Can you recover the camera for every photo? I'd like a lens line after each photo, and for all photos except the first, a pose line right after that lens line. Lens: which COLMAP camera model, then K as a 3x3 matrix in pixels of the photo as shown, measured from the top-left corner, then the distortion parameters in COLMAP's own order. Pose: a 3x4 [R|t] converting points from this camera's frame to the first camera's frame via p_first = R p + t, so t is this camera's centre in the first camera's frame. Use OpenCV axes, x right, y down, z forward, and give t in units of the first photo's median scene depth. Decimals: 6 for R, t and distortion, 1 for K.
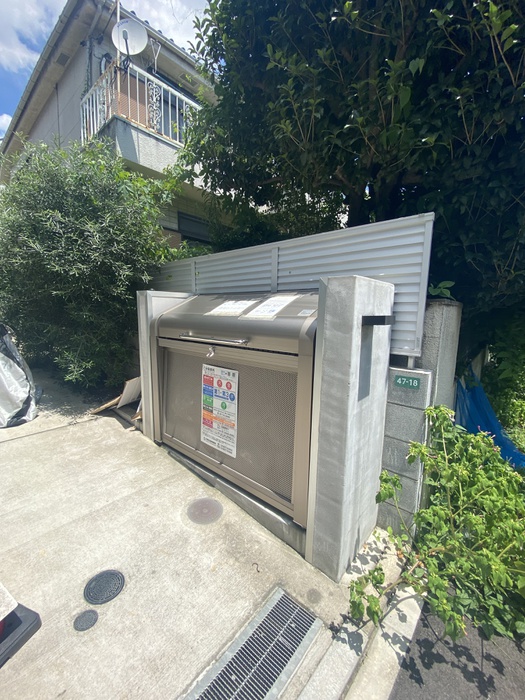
lens RADIAL K [[285.4, 0, 258.2], [0, 285.4, 351.7], [0, 0, 1]] dist [0.018536, -0.019327]
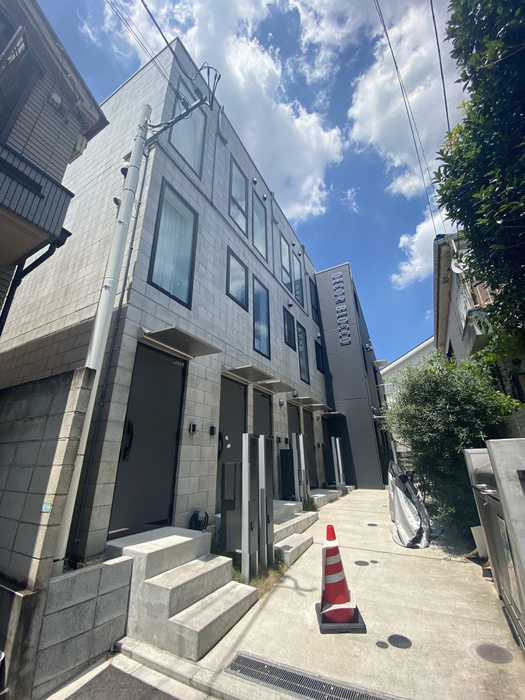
lens RADIAL K [[285.4, 0, 258.2], [0, 285.4, 351.7], [0, 0, 1]] dist [0.018536, -0.019327]
pose [[0.202418, -0.366616, -0.908086, 0.783637], [-0.126053, 0.909813, -0.395411, 0.020723], [0.971153, 0.194506, 0.137949, -0.200491]]
